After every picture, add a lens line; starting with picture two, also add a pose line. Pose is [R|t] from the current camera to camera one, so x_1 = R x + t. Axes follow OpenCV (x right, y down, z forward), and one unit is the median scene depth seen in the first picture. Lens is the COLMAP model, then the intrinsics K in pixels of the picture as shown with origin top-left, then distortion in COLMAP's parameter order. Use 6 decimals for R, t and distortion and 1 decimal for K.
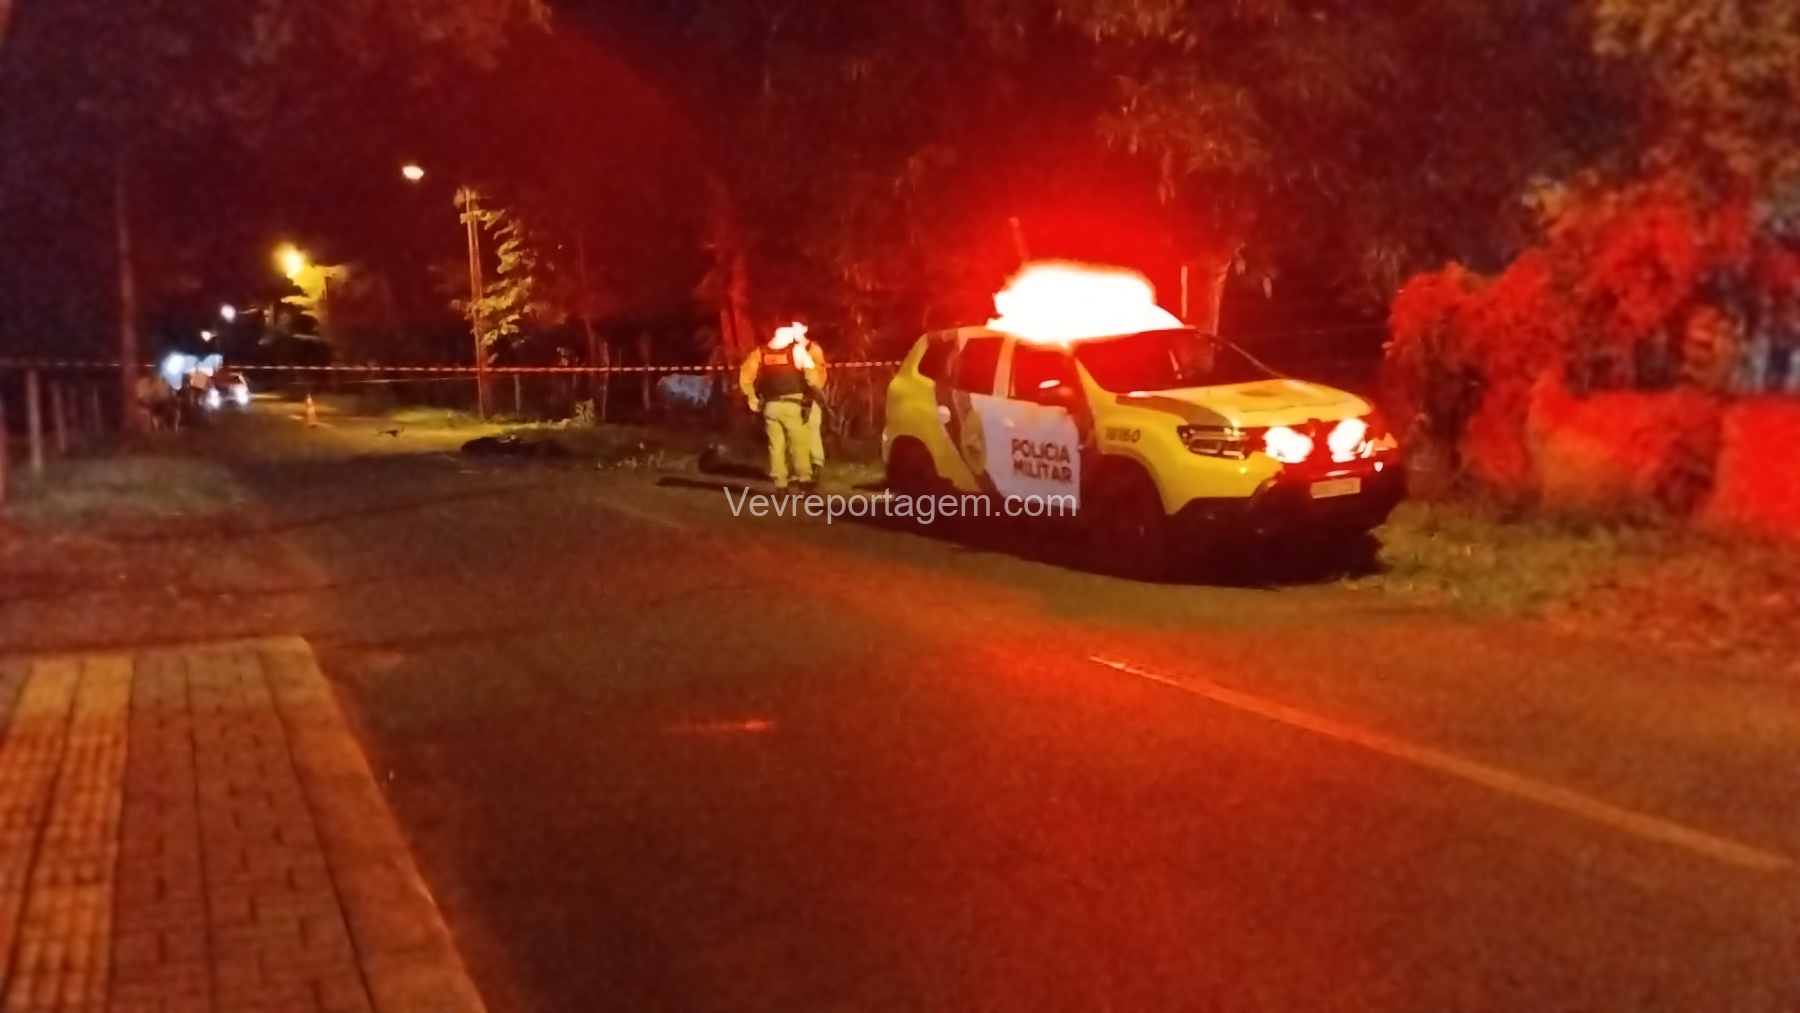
lens RADIAL K [[1480.1, 0, 893.5], [0, 1480.1, 513.2], [0, 0, 1]] dist [0.054332, -0.115101]
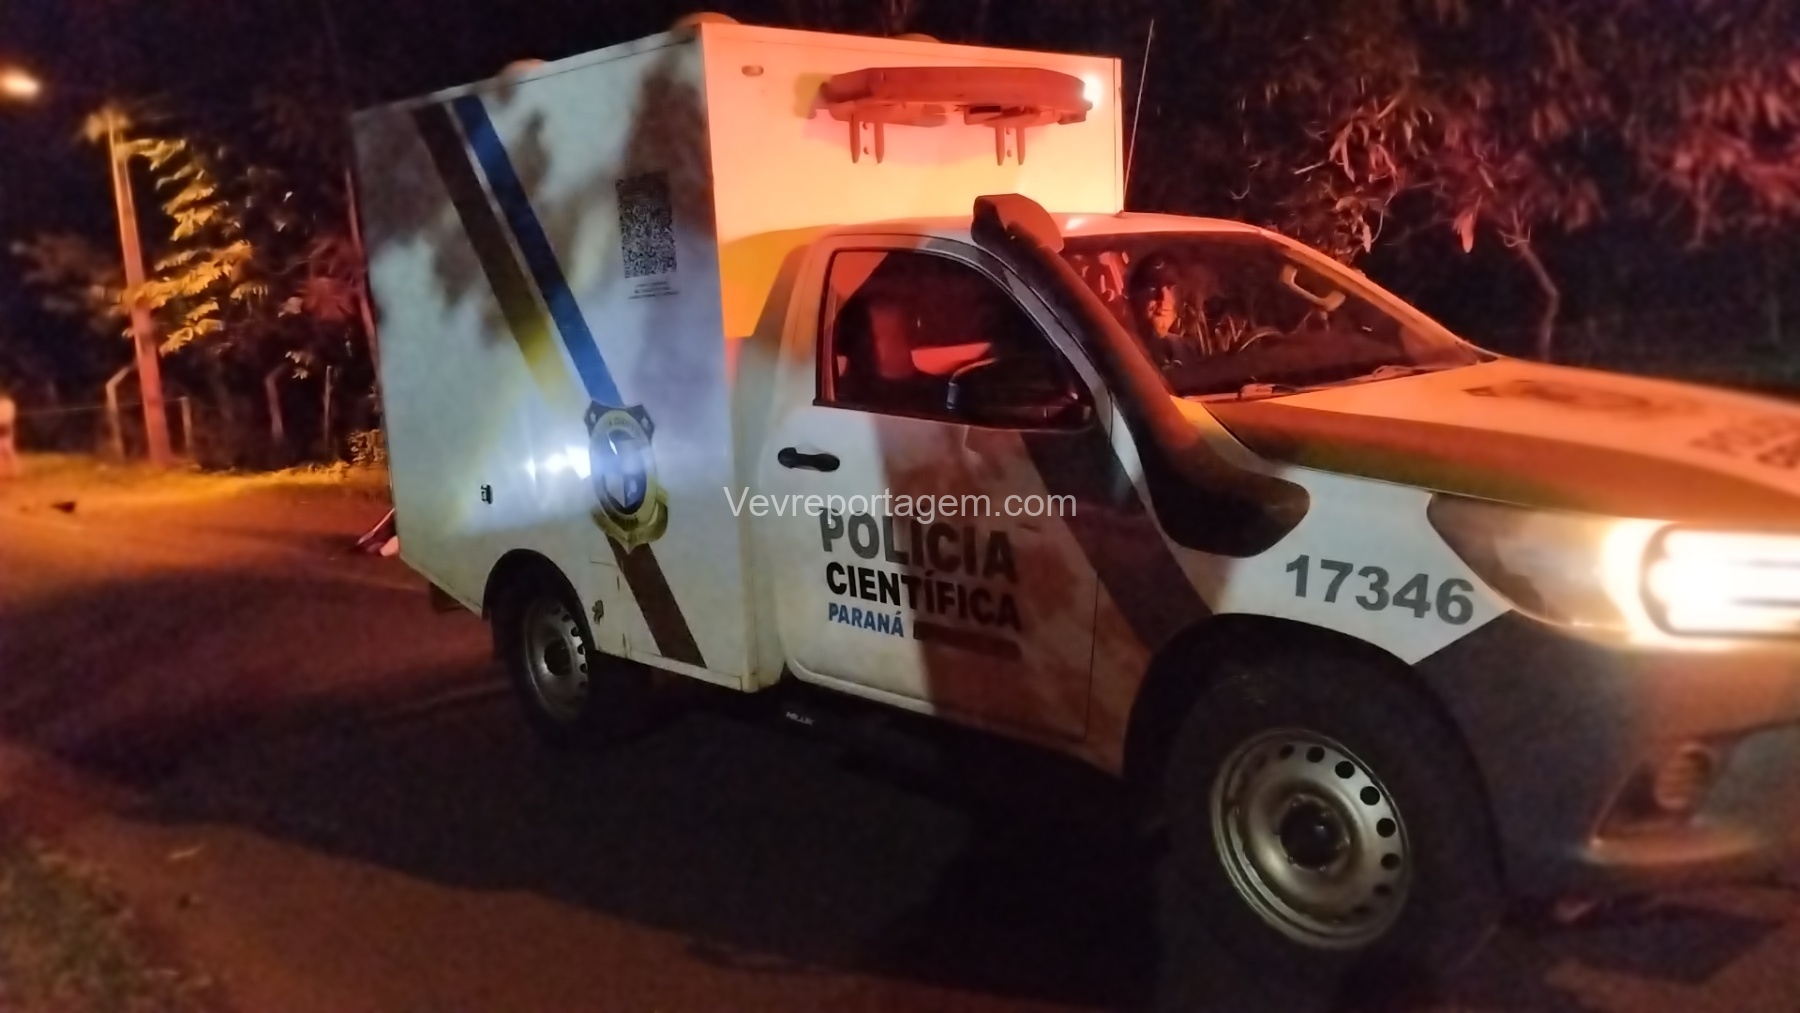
lens RADIAL K [[1480.1, 0, 929.4], [0, 1480.1, 532.5], [0, 0, 1]] dist [0.054332, -0.115101]
pose [[0.954198, -0.074343, 0.289792, -0.149221], [0.069701, 0.997221, 0.026320, -0.029486], [-0.290943, -0.004916, 0.956728, 0.286365]]
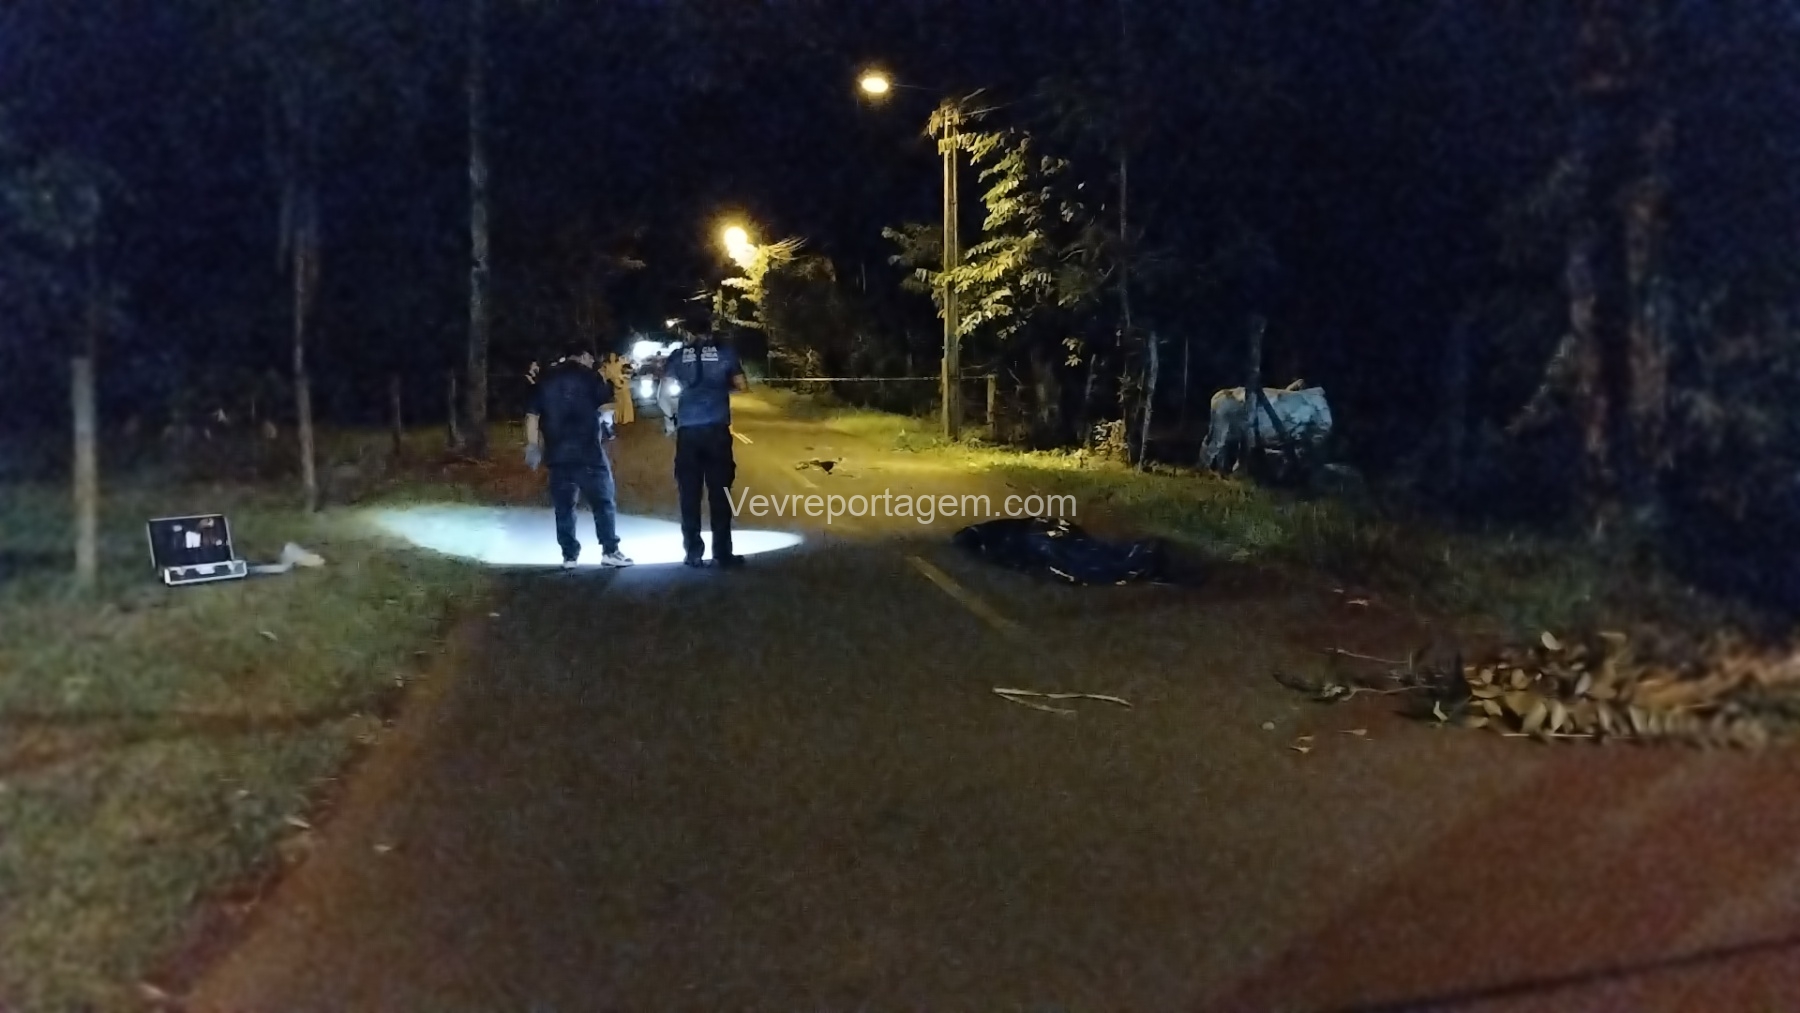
lens RADIAL K [[1480.1, 0, 884.2], [0, 1480.1, 547.1], [0, 0, 1]] dist [0.054332, -0.115101]
pose [[0.957999, 0.062225, -0.279941, -0.107278], [-0.055318, 0.997939, 0.032513, -0.033633], [0.281387, -0.015662, 0.959467, 0.320820]]
